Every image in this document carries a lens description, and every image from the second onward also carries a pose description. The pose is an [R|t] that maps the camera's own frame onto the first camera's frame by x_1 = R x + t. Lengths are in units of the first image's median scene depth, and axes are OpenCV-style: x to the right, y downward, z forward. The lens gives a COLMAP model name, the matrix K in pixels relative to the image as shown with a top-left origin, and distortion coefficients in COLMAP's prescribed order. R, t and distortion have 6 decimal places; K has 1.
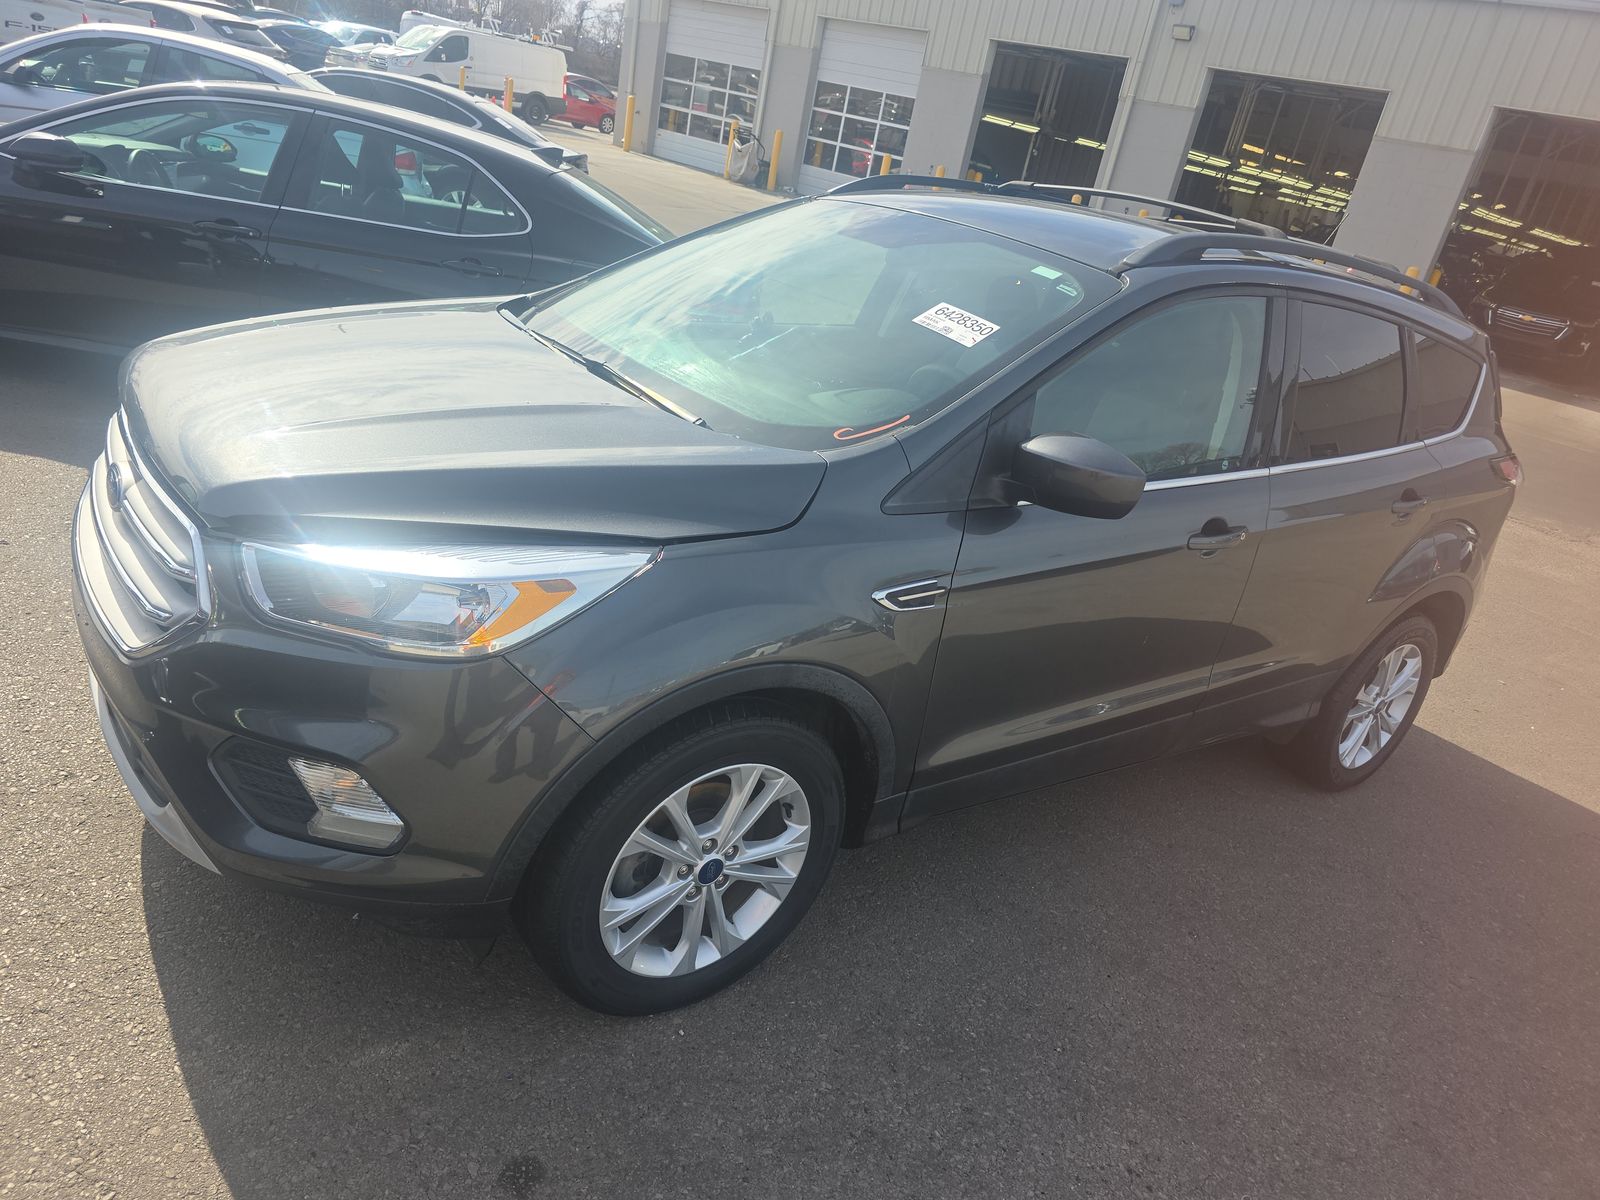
lens RADIAL K [[1093.3, 0, 799.1], [0, 1093.3, 600.7], [0, 0, 1]] dist [0.009381, 0.002139]
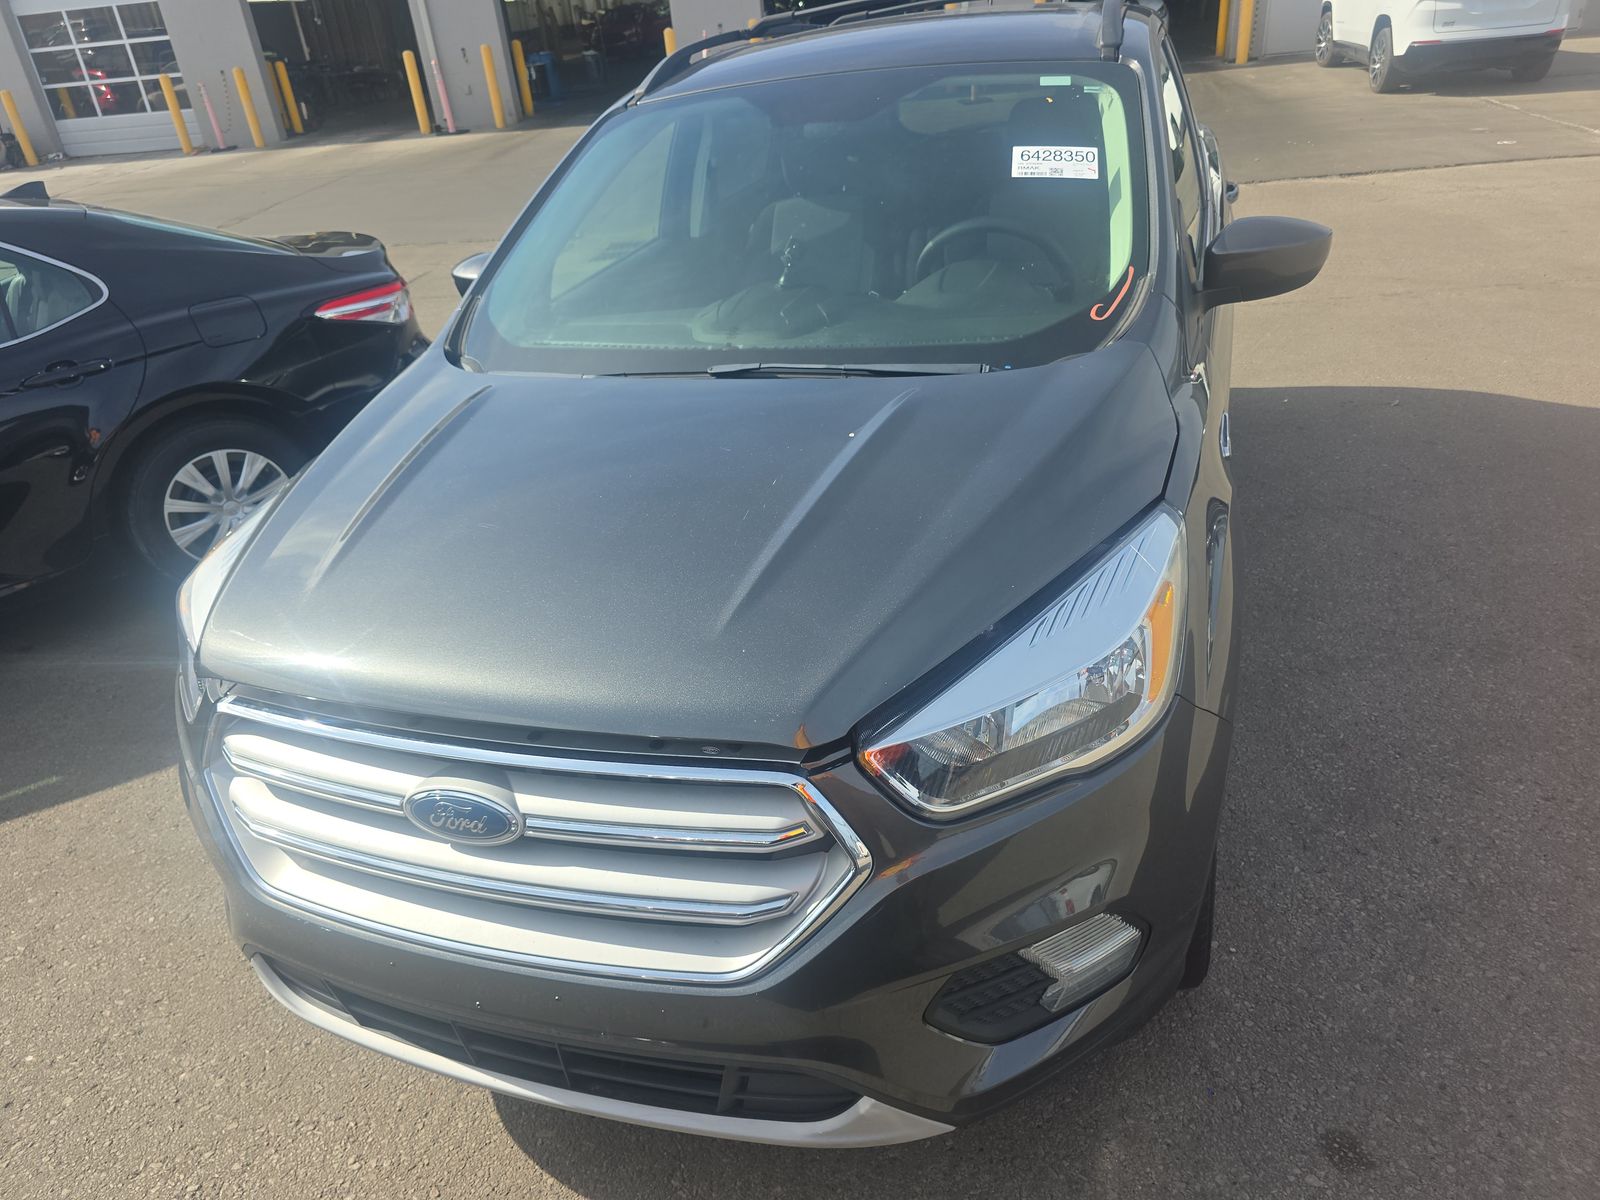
lens RADIAL K [[1093.3, 0, 801.2], [0, 1093.3, 601.5], [0, 0, 1]] dist [0.009381, 0.002139]
pose [[0.780472, -0.501921, 0.372743, -0.179818], [0.451265, 0.864907, 0.219764, -0.075693], [-0.432693, -0.003314, 0.901535, 0.084663]]
